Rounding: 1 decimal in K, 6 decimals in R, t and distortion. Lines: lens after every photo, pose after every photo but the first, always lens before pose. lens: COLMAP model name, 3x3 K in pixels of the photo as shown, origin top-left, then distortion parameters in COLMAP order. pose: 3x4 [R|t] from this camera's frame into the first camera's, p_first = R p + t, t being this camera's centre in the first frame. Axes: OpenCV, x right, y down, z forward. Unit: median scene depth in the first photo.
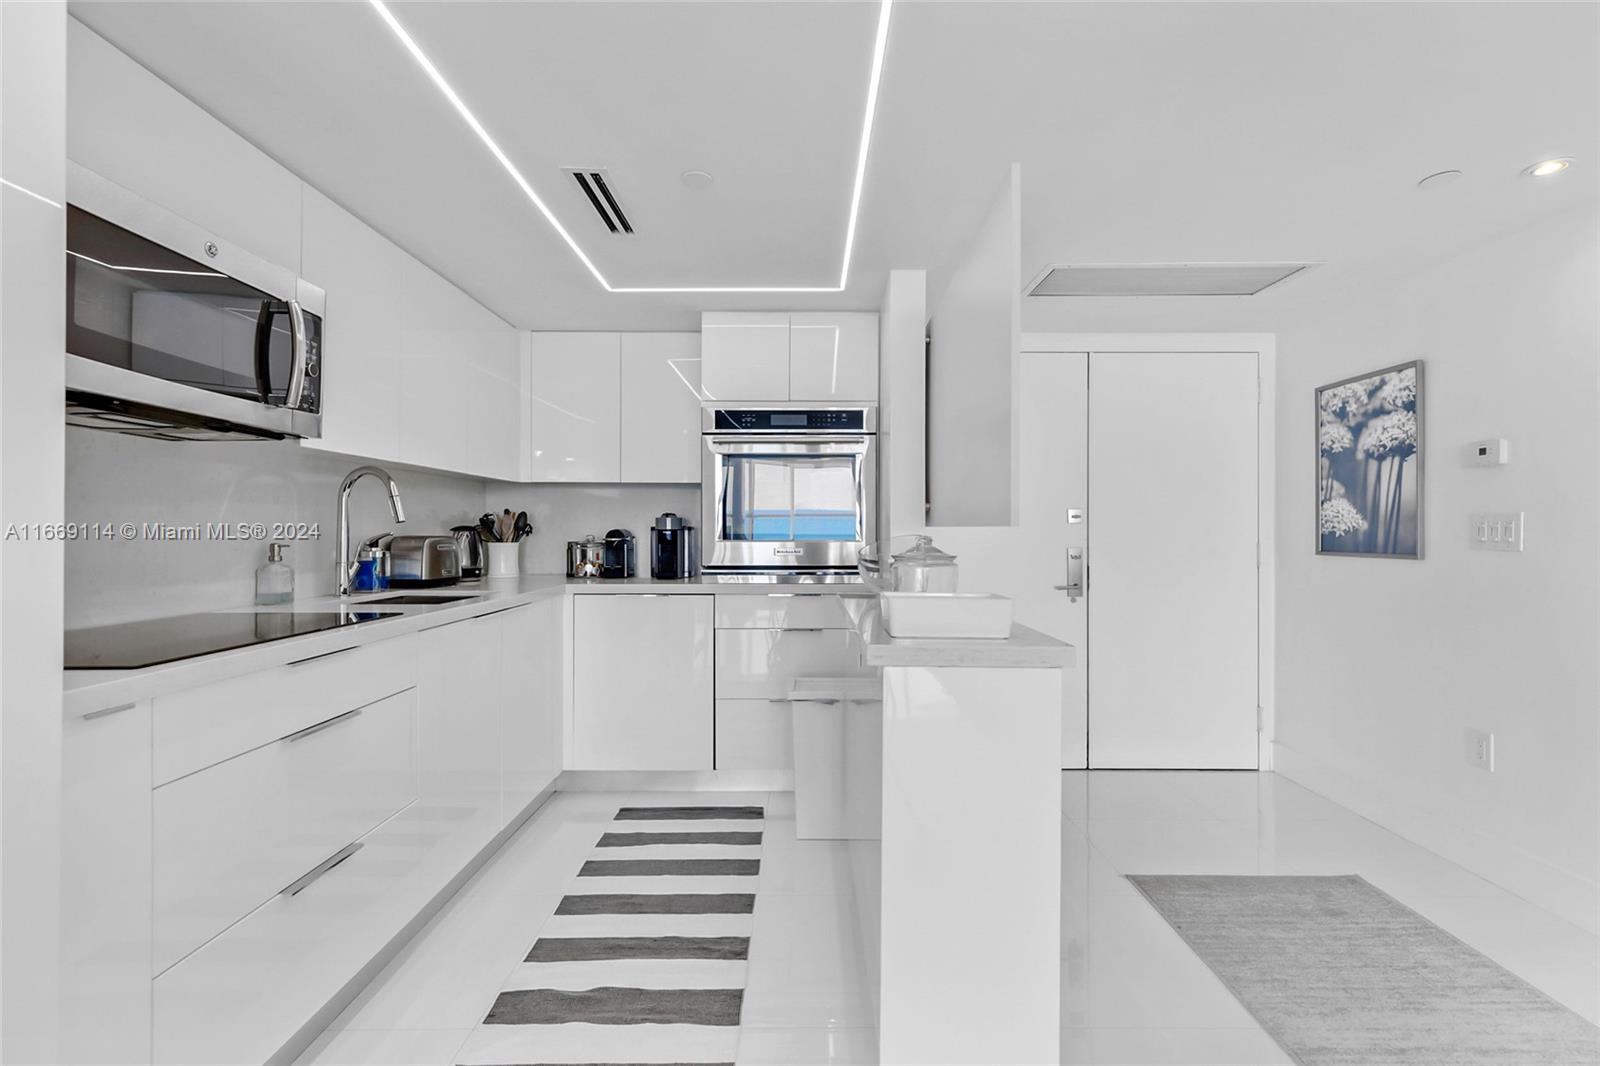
lens RADIAL K [[728.6, 0, 807.7], [0, 728.6, 530.1], [0, 0, 1]] dist [0.008408, -0.000581]
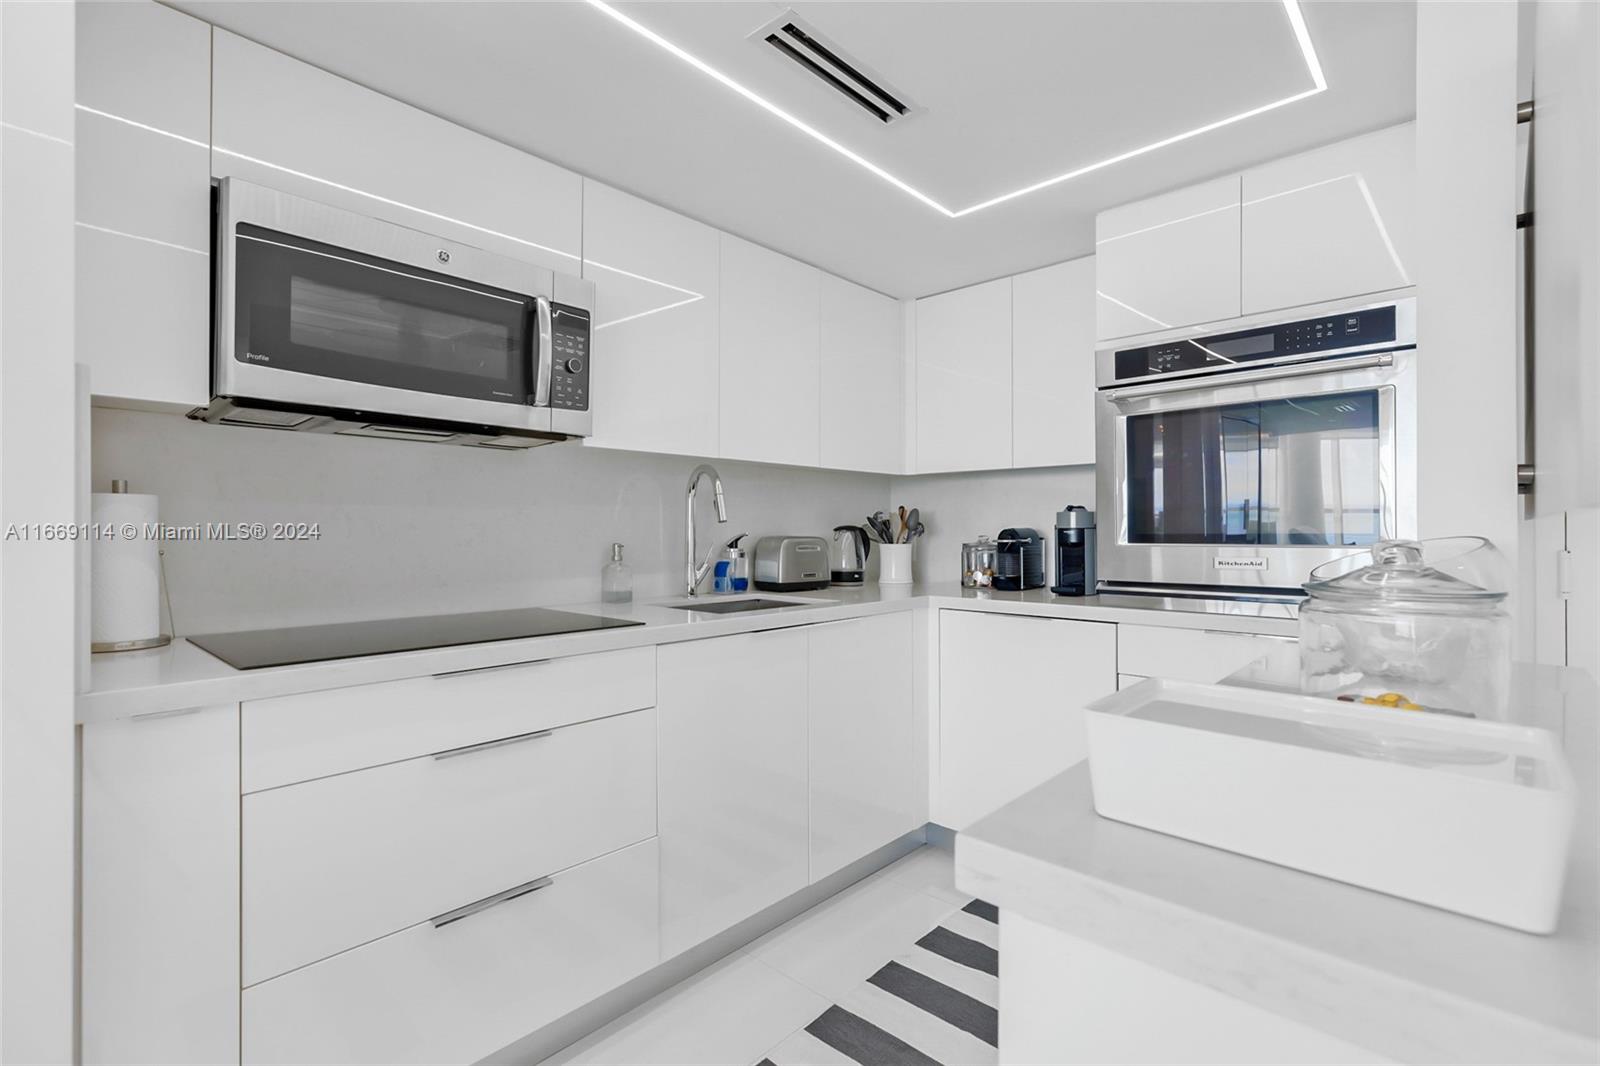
lens RADIAL K [[728.6, 0, 812.1], [0, 728.6, 527.7], [0, 0, 1]] dist [0.008408, -0.000581]
pose [[0.731389, -0.006398, -0.681930, 0.129413], [0.004204, 0.999979, -0.004872, 0.001359], [0.681947, 0.000696, 0.731401, 0.309022]]
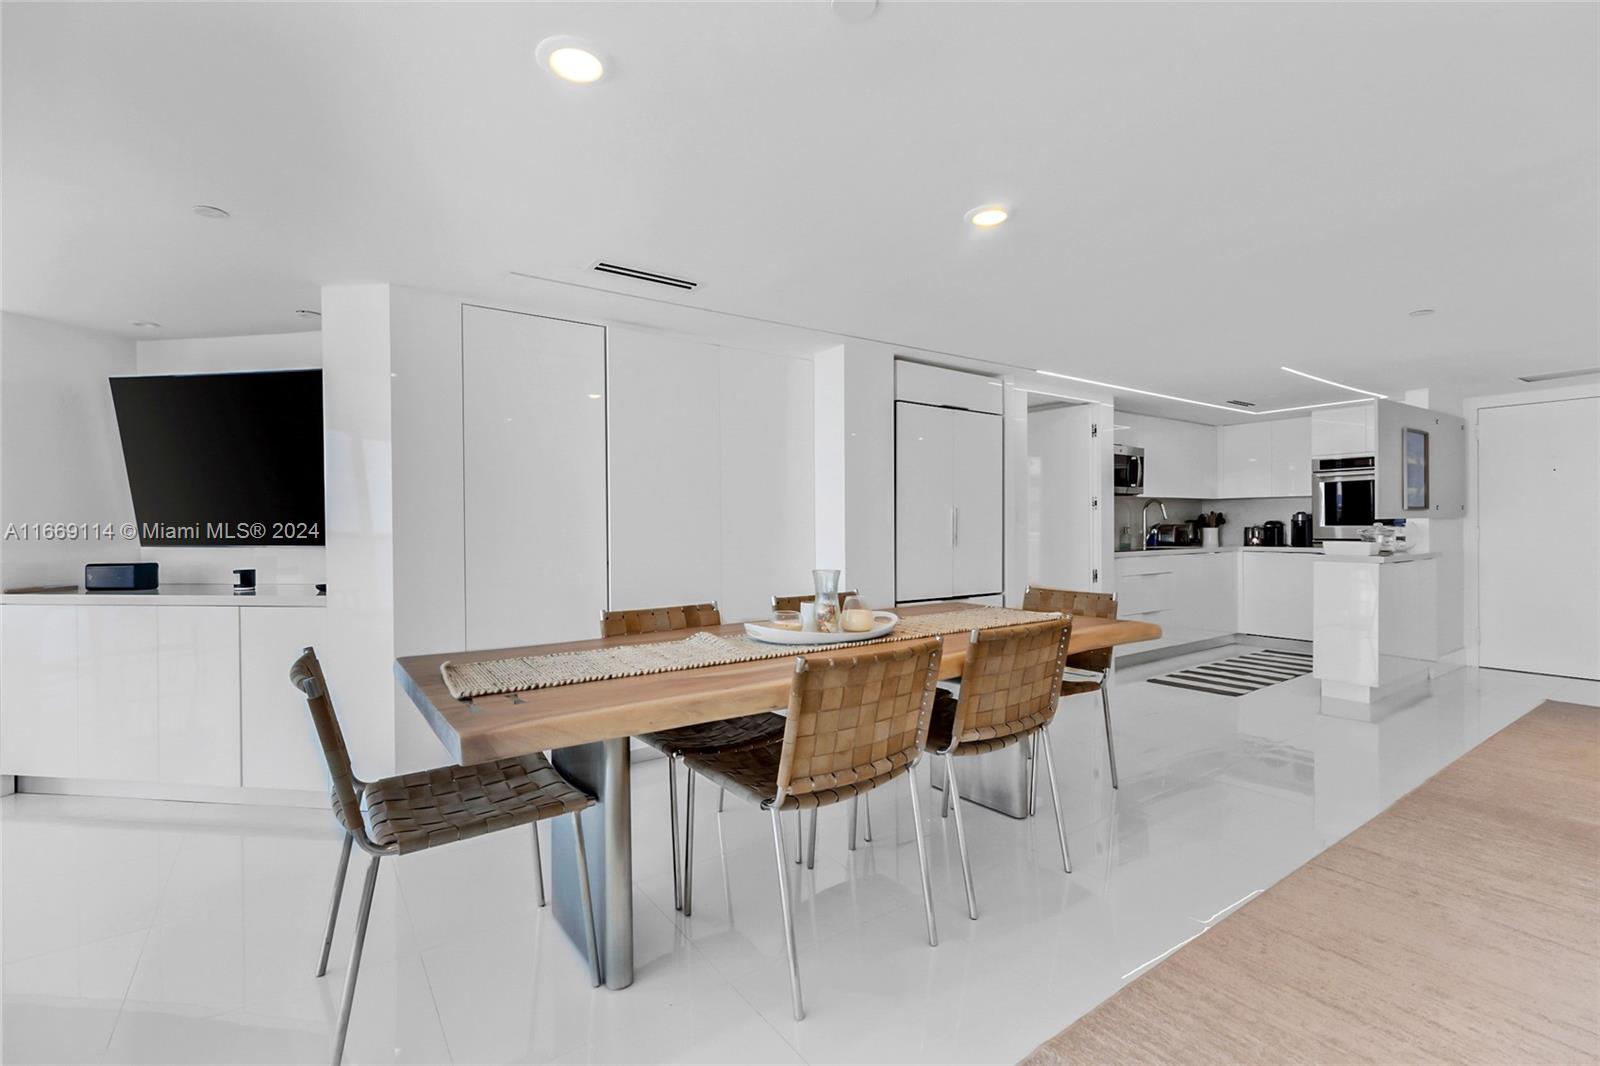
lens RADIAL K [[728.6, 0, 800.2], [0, 728.6, 520.5], [0, 0, 1]] dist [0.008408, -0.000581]
pose [[0.591651, -0.015029, -0.806054, 0.634436], [0.011729, 0.999881, -0.010034, 0.004271], [0.806109, -0.003518, 0.591757, -1.308240]]
